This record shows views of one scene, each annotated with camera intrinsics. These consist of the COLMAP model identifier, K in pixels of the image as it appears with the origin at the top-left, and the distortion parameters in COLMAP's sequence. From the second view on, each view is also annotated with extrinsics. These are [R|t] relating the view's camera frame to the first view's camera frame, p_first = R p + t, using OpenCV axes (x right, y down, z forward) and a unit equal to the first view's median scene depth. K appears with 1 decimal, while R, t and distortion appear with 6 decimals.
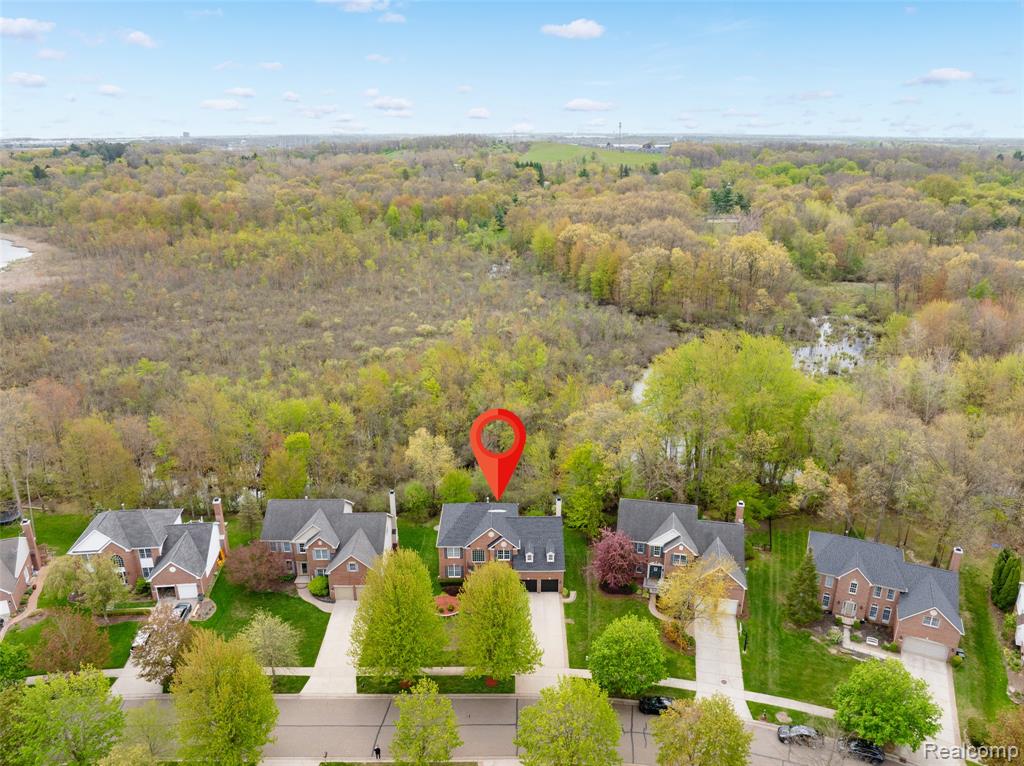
lens RADIAL K [[724.3, 0, 512.0], [0, 724.3, 383.0], [0, 0, 1]] dist [-0.032061, -0.000033]
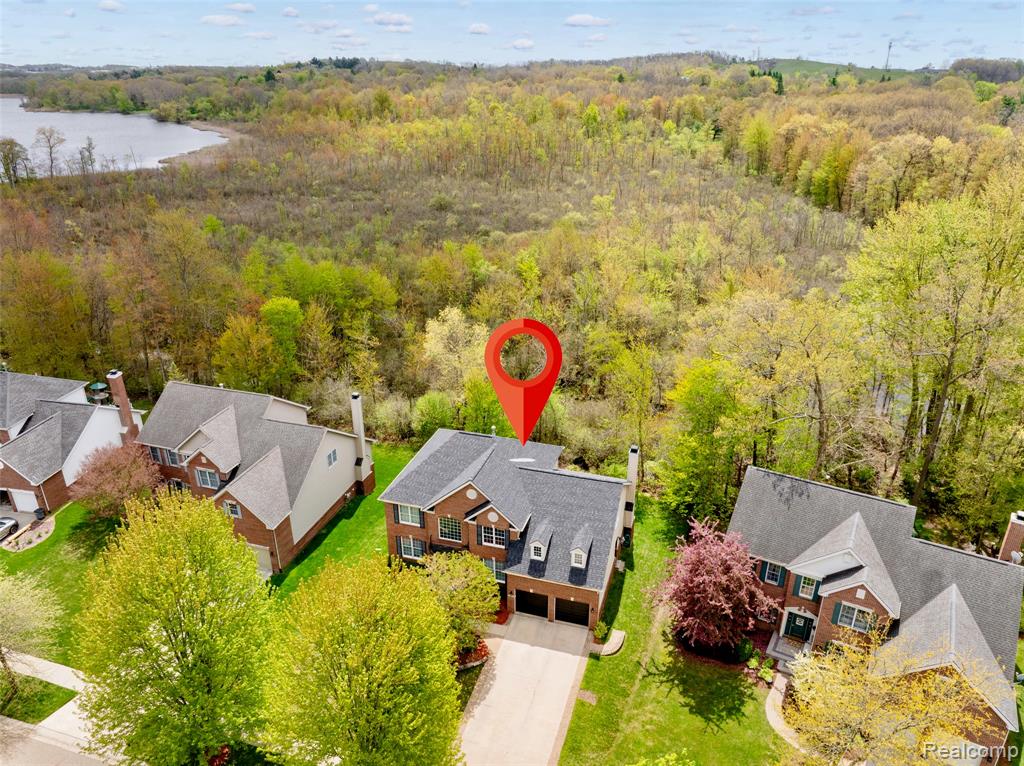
lens RADIAL K [[725.7, 0, 514.5], [0, 725.7, 379.5], [0, 0, 1]] dist [-0.059825, 0.029254]
pose [[0.951574, 0.122671, -0.281885, 0.114148], [-0.101481, 0.990881, 0.088638, 0.065325], [0.290187, -0.055739, 0.955345, 0.430489]]
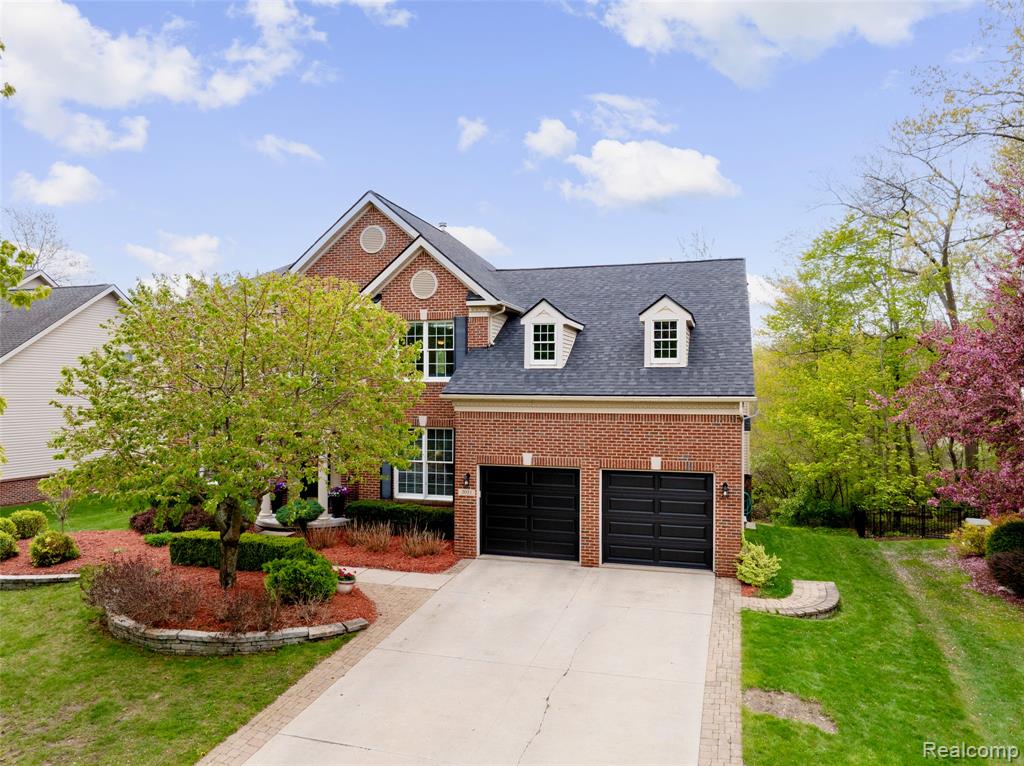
lens RADIAL K [[725.7, 0, 514.5], [0, 725.7, 379.5], [0, 0, 1]] dist [-0.059825, 0.029254]
pose [[0.956439, -0.000944, -0.291931, 0.057599], [-0.102068, 0.935802, -0.337428, 0.258957], [0.273508, 0.352526, 0.894941, 0.701029]]
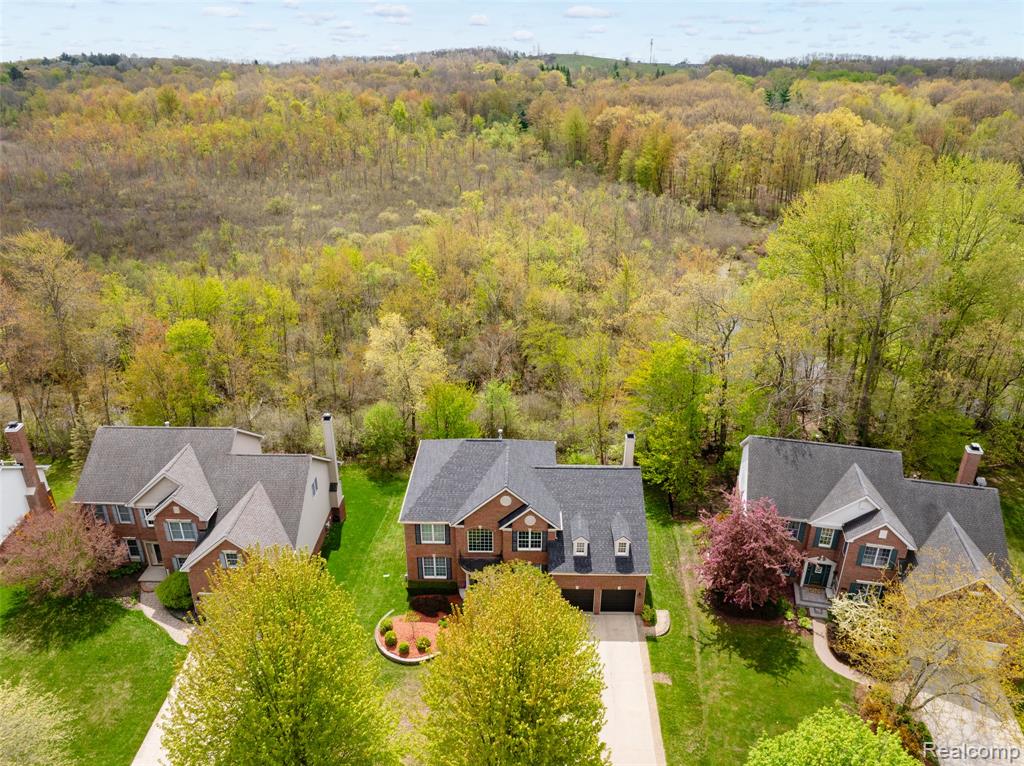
lens RADIAL K [[725.7, 0, 514.5], [0, 725.7, 379.5], [0, 0, 1]] dist [-0.059825, 0.029254]
pose [[0.999667, 0.015514, -0.020608, -0.011187], [-0.013861, 0.996851, 0.078076, 0.071024], [0.021755, -0.077764, 0.996734, 0.419124]]
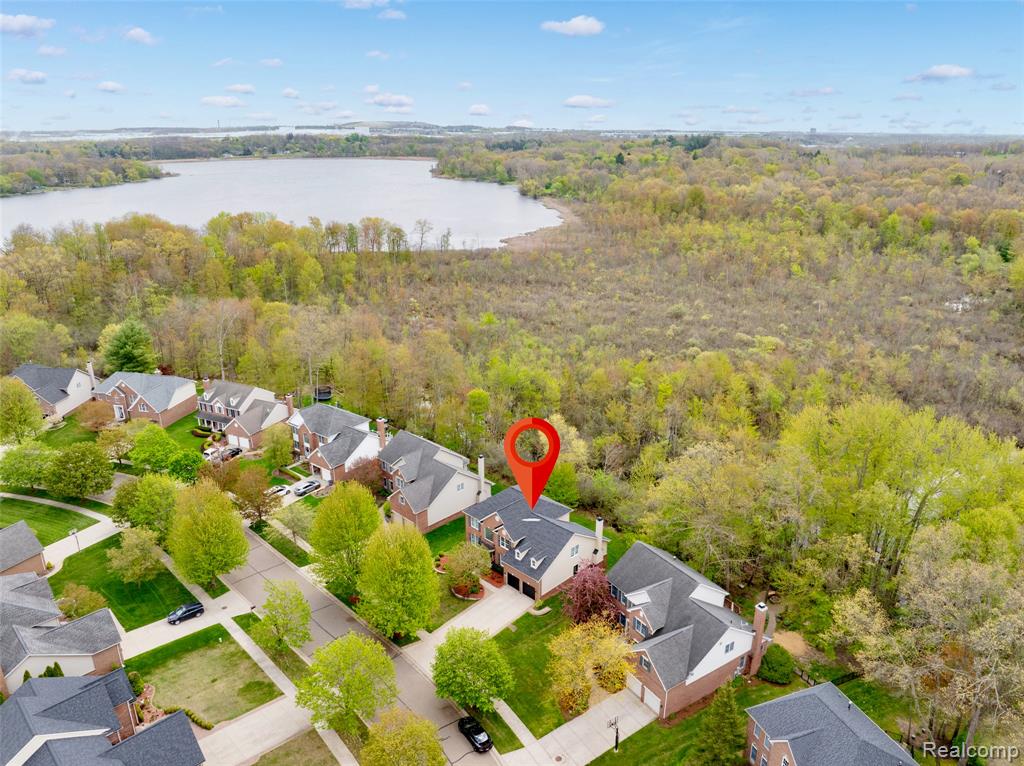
lens RADIAL K [[725.7, 0, 514.5], [0, 725.7, 379.5], [0, 0, 1]] dist [-0.059825, 0.029254]
pose [[0.701589, 0.236414, -0.672221, 0.525017], [-0.235540, 0.967274, 0.094351, -0.069507], [0.672528, 0.092139, 0.734314, 0.204844]]
